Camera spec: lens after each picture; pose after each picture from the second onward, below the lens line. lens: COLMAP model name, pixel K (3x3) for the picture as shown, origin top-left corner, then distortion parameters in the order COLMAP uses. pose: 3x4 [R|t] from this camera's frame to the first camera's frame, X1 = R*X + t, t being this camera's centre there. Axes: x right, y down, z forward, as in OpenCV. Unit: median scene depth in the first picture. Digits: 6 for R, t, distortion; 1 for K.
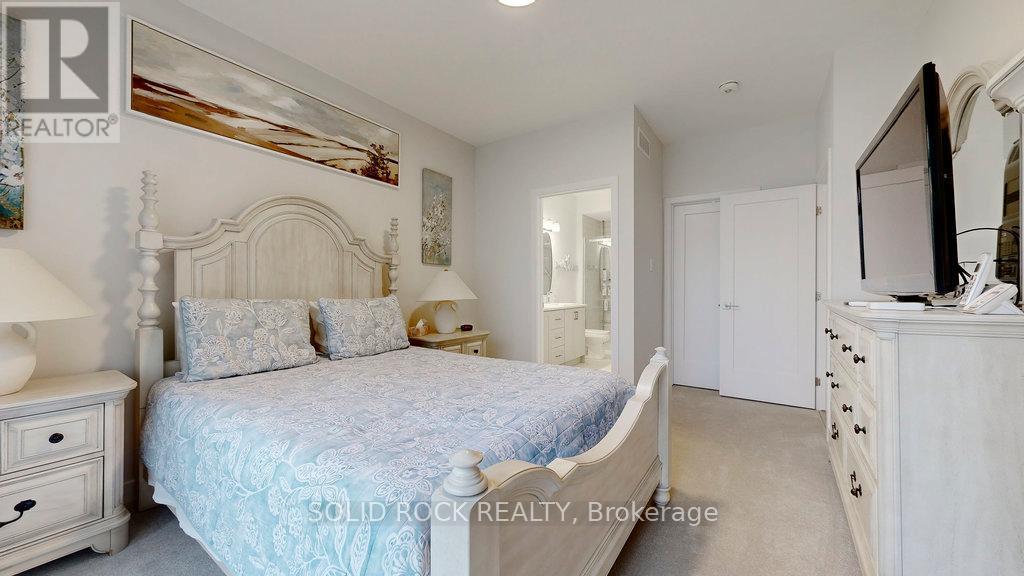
lens RADIAL K [[375.5, 0, 513.1], [0, 375.5, 289.0], [0, 0, 1]] dist [0.000743, 0.000393]
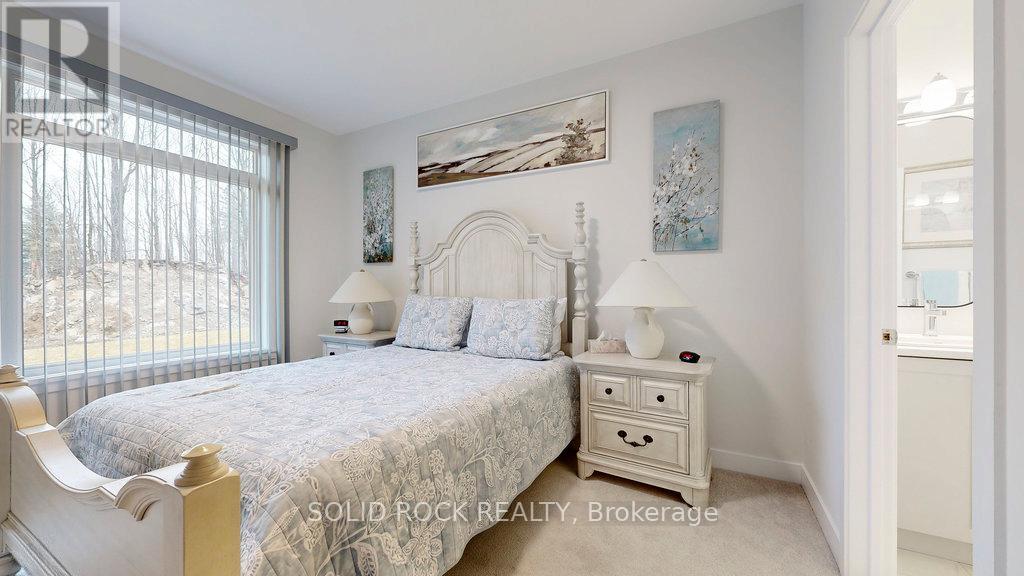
lens RADIAL K [[397.4, 0, 485.4], [0, 397.4, 286.7], [0, 0, 1]] dist [0.000456, 0.000130]
pose [[0.063880, -0.006955, -0.997933, 0.546927], [-0.001513, 0.999974, -0.007066, 0.000164], [0.997956, 0.001962, 0.063868, 0.760818]]
